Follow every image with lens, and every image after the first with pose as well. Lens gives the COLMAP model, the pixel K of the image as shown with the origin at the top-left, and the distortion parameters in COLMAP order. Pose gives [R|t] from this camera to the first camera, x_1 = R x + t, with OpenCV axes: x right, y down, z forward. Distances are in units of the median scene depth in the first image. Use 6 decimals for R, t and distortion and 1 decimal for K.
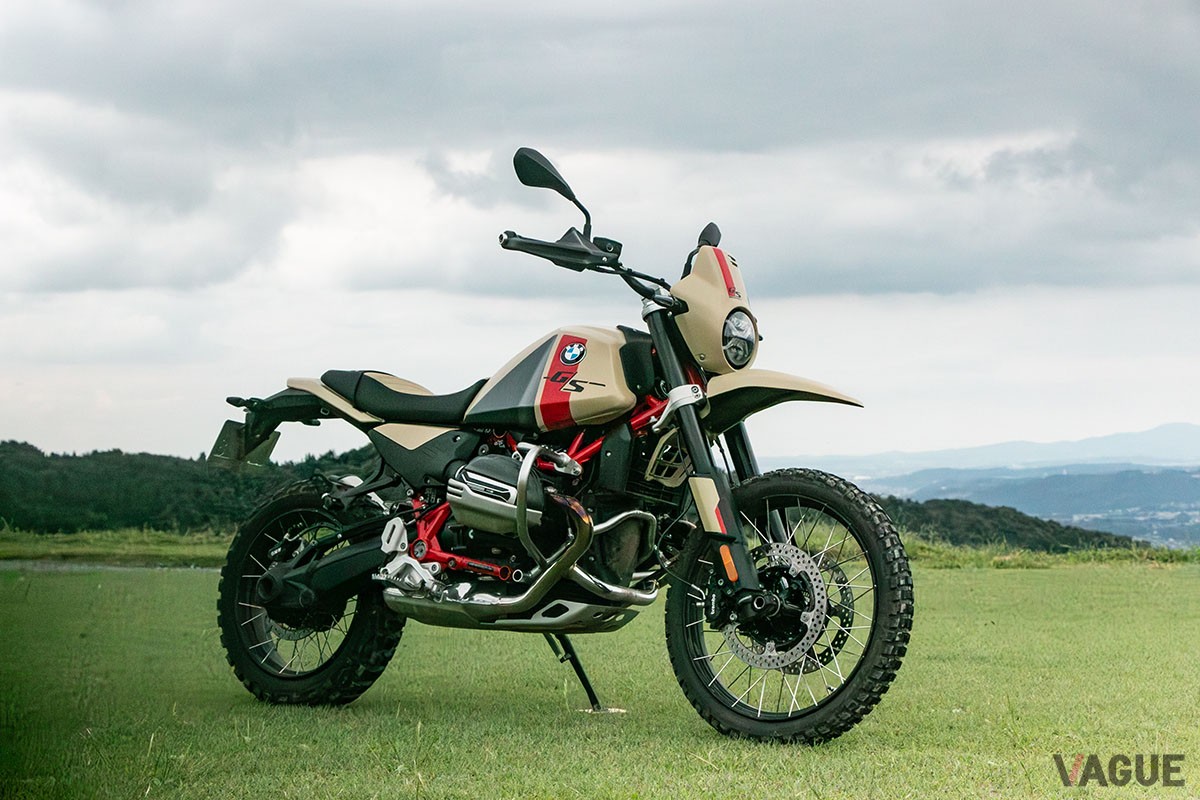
lens RADIAL K [[2862.2, 0, 601.4], [0, 2862.2, 400.3], [0, 0, 1]] dist [0.008931, 0.000000]
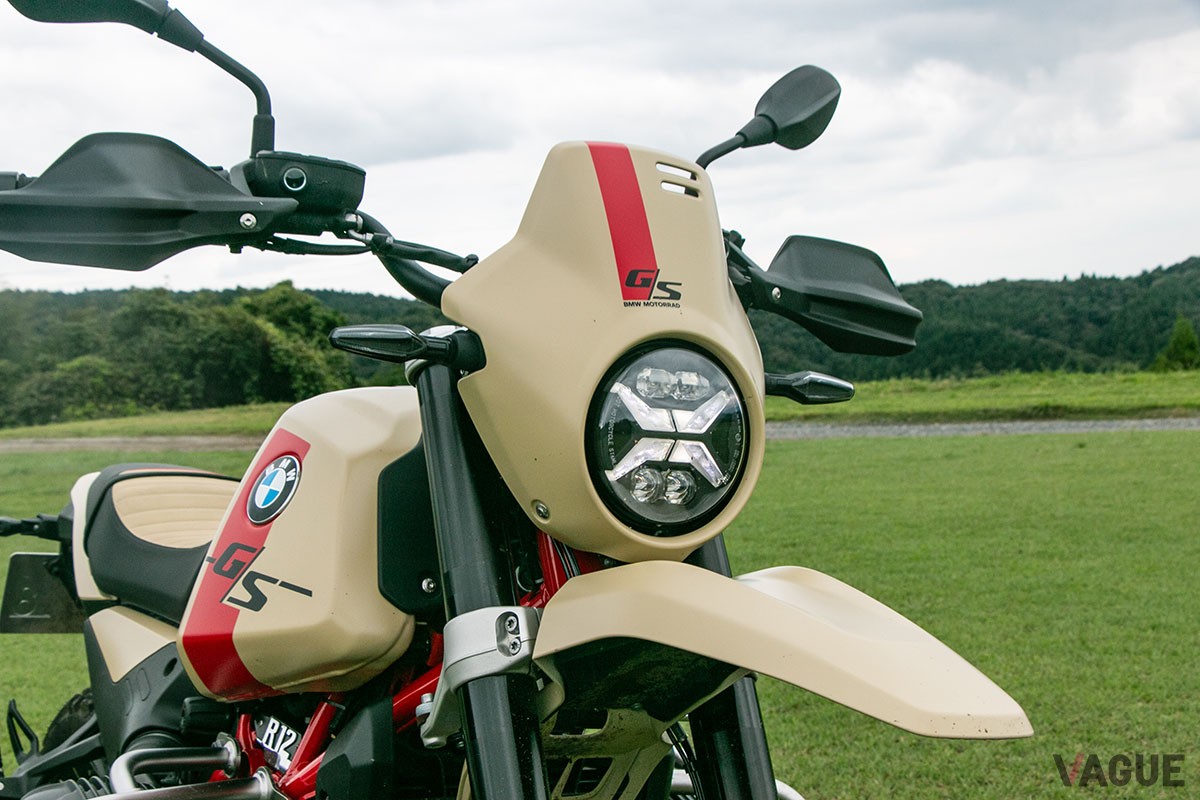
lens RADIAL K [[1779.2, 0, 598.9], [0, 1779.2, 402.2], [0, 0, 1]] dist [0.028634, 0.000000]
pose [[0.911109, -0.052998, -0.408744, 0.117481], [0.089904, 0.993373, 0.071600, -0.039028], [0.402241, -0.101983, 0.909836, 0.817313]]
